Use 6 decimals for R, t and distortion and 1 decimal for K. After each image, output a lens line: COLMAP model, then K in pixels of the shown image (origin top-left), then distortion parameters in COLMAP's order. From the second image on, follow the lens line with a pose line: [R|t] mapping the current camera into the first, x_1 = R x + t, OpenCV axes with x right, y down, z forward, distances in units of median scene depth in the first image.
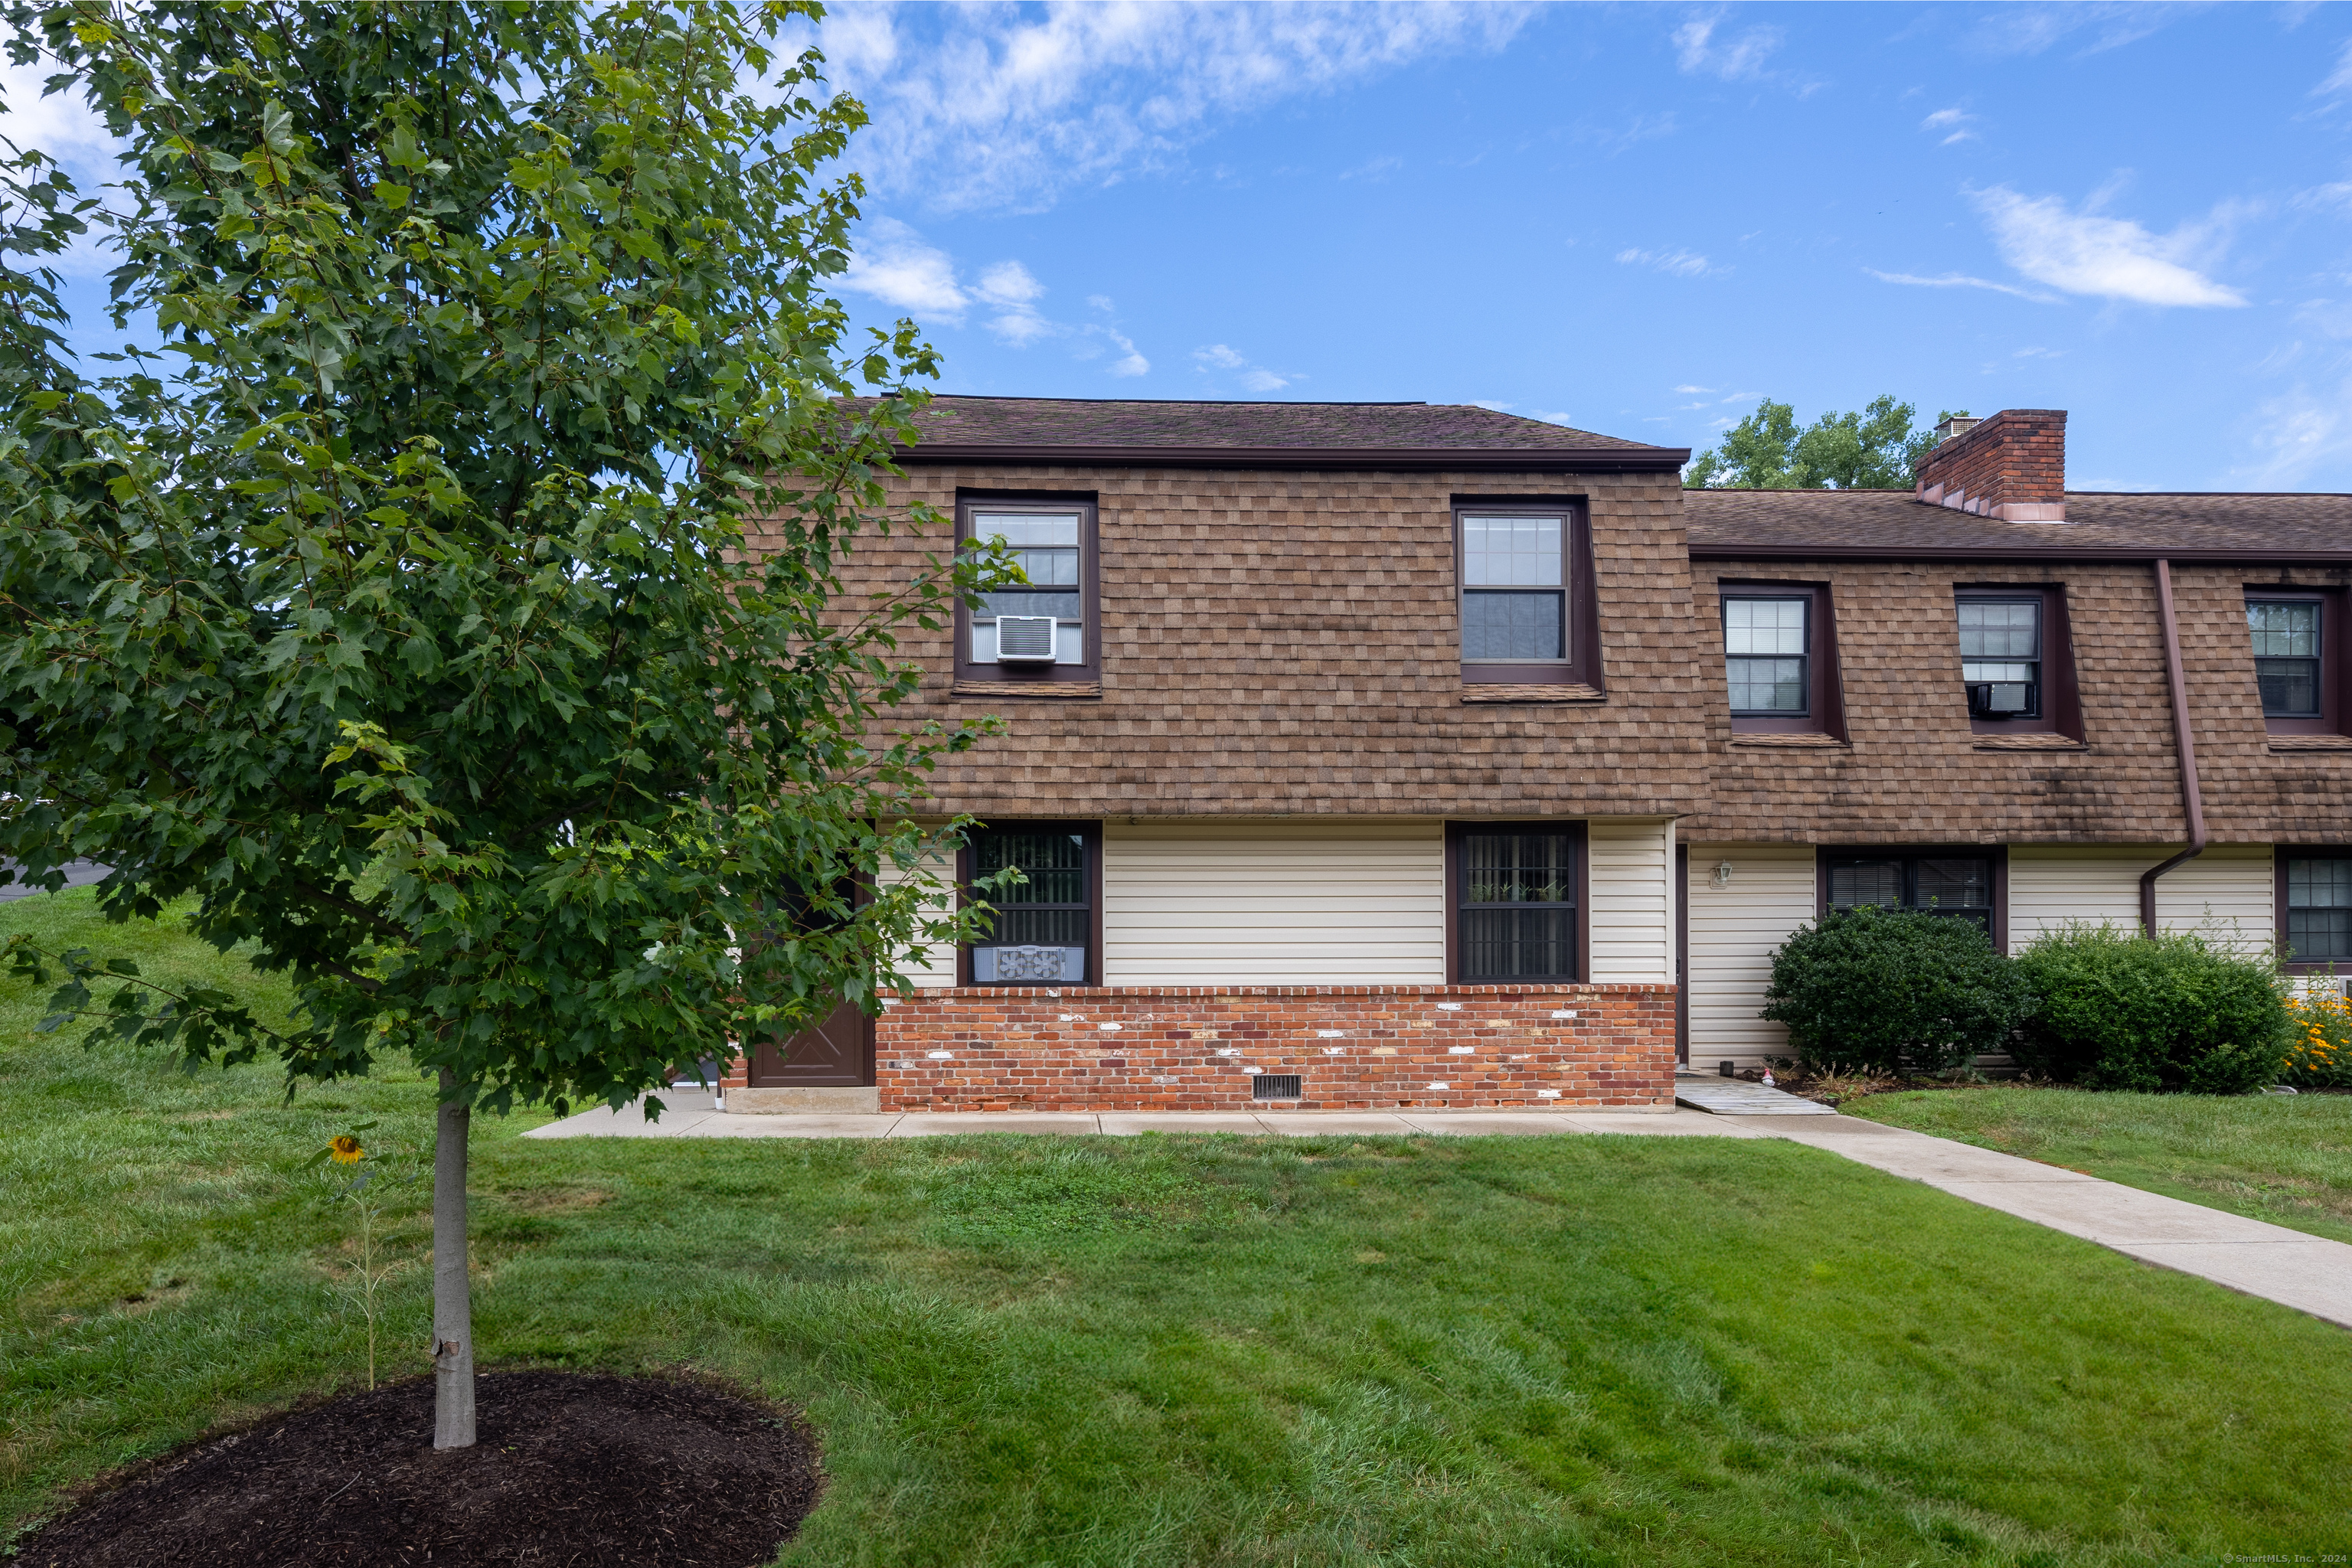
lens RADIAL K [[1204.5, 0, 1099.5], [0, 1204.5, 930.0], [0, 0, 1]] dist [0.014723, -0.008058]
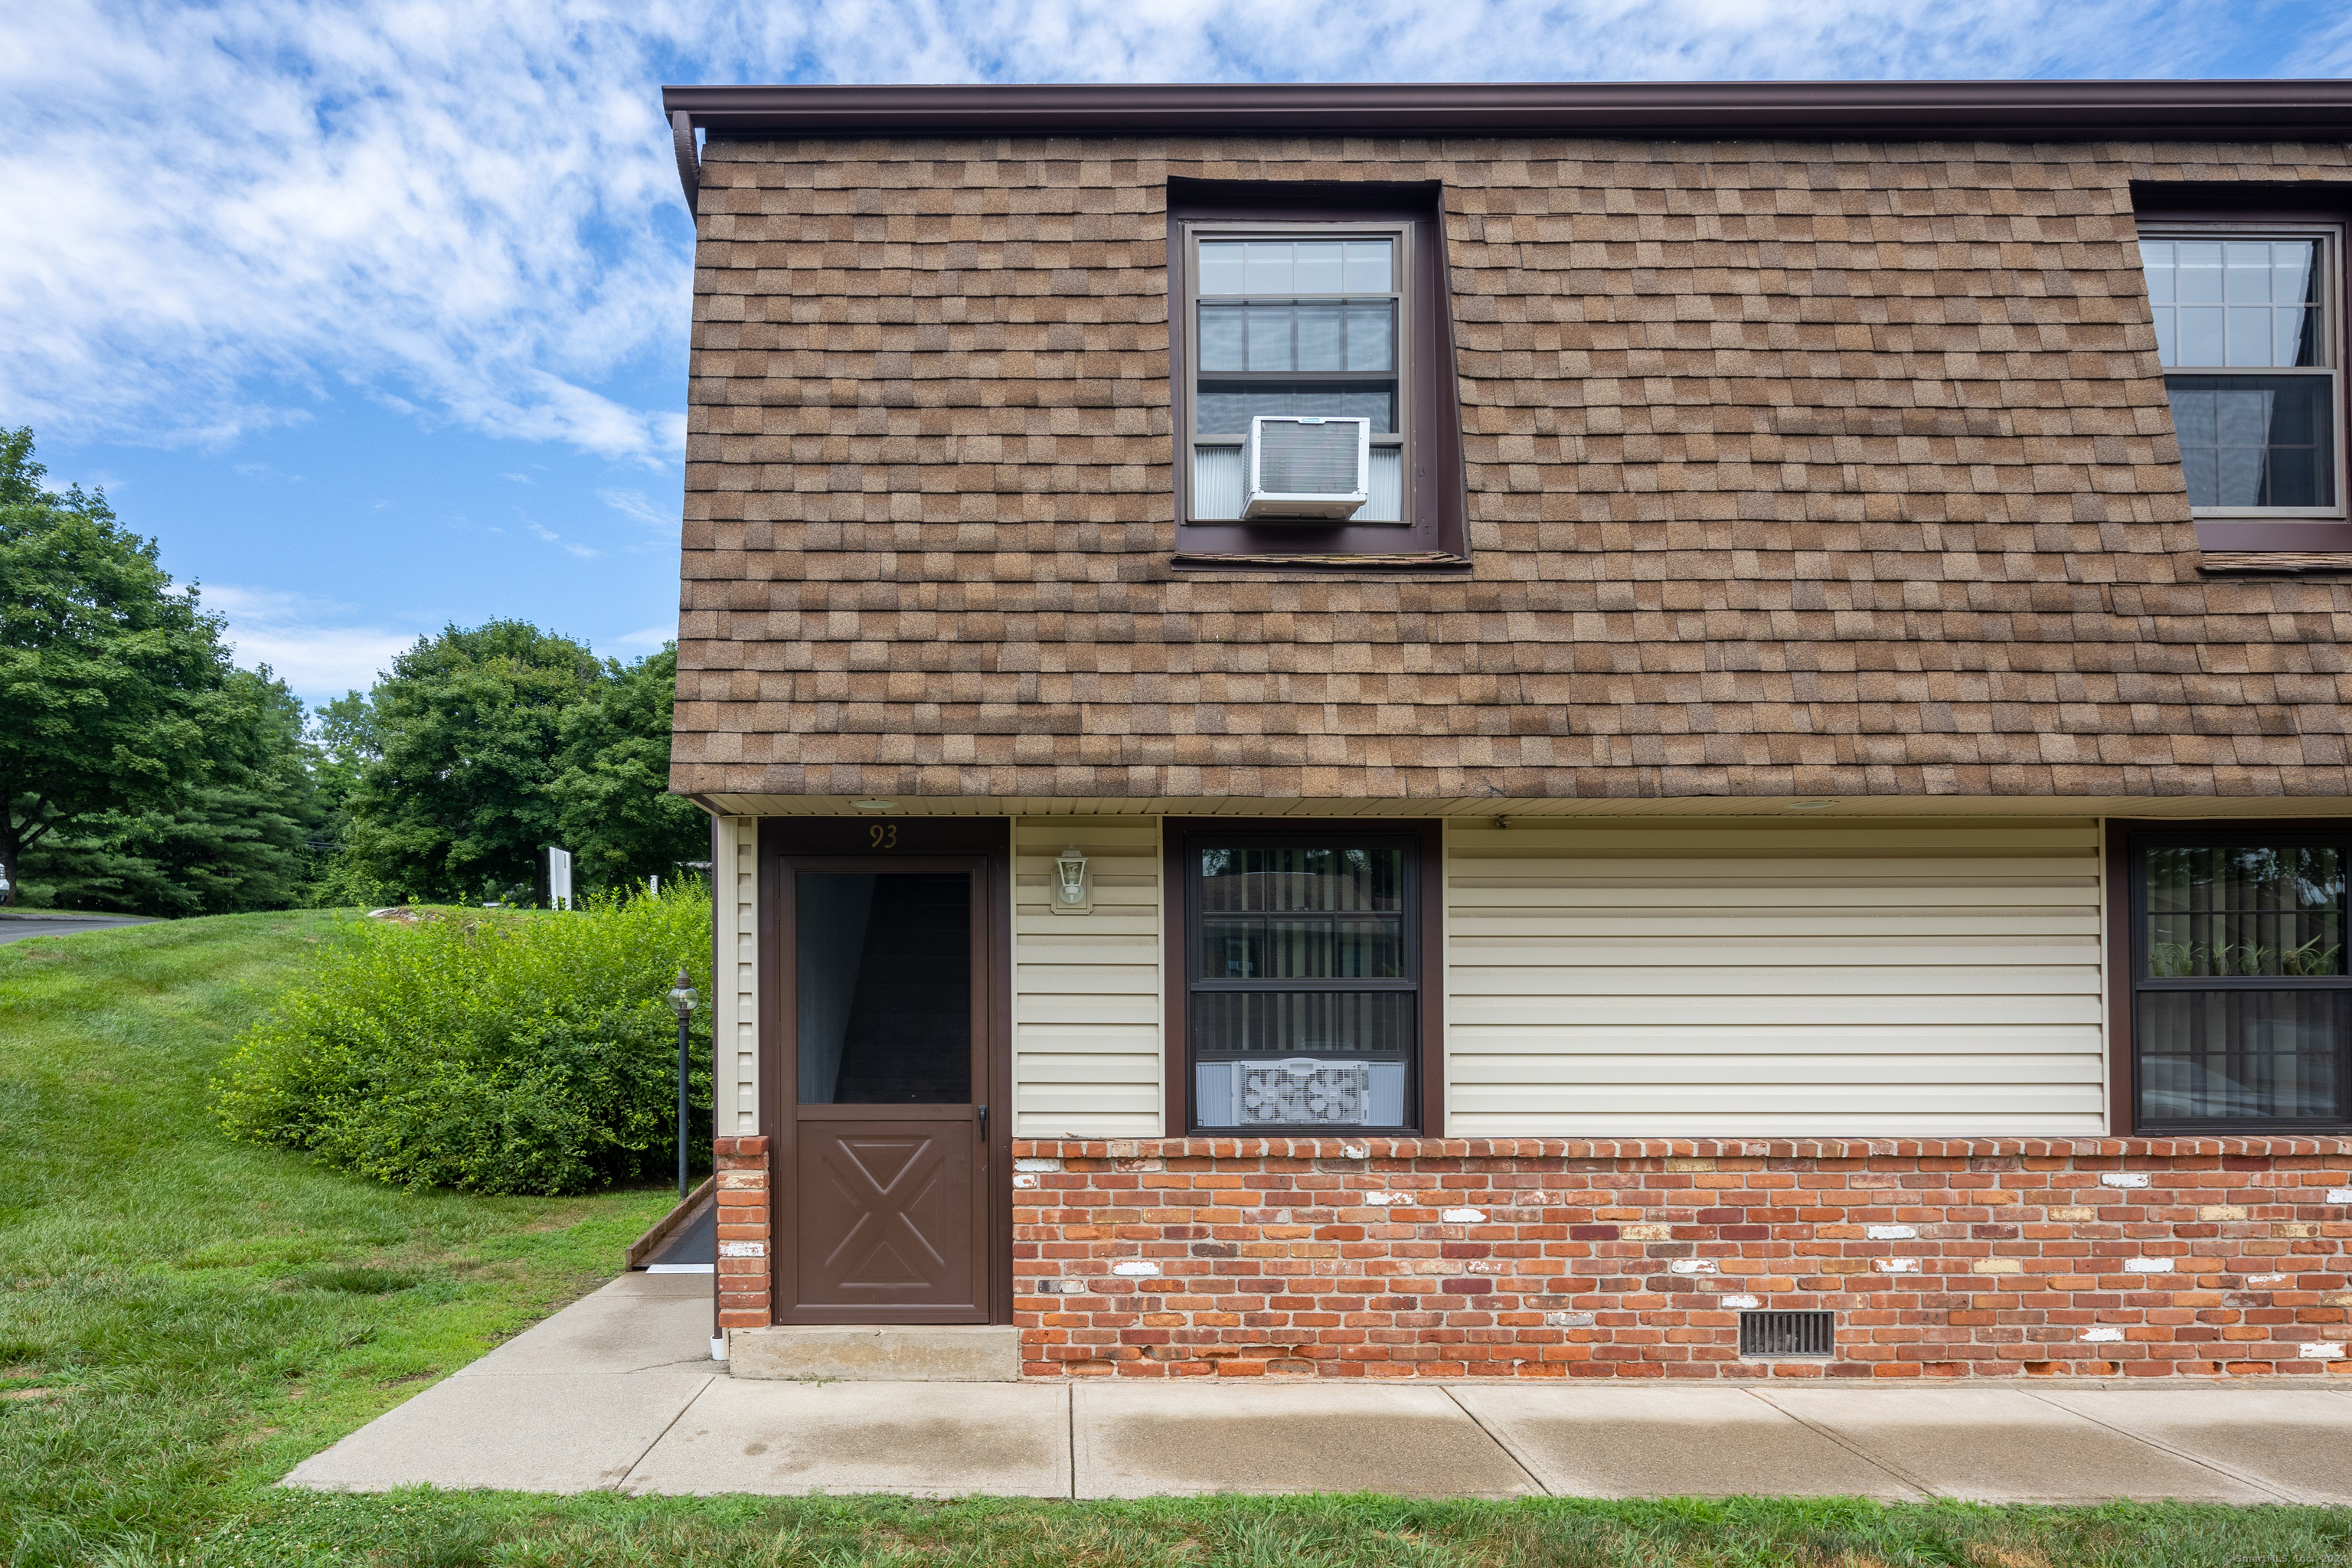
lens RADIAL K [[1204.5, 0, 1061.0], [0, 1204.5, 1009.9], [0, 0, 1]] dist [0.014723, -0.008058]
pose [[0.999479, 0.001412, -0.032246, -0.146817], [-0.001316, 0.999995, 0.003005, -0.009830], [0.032250, -0.002961, 0.999475, 0.473303]]
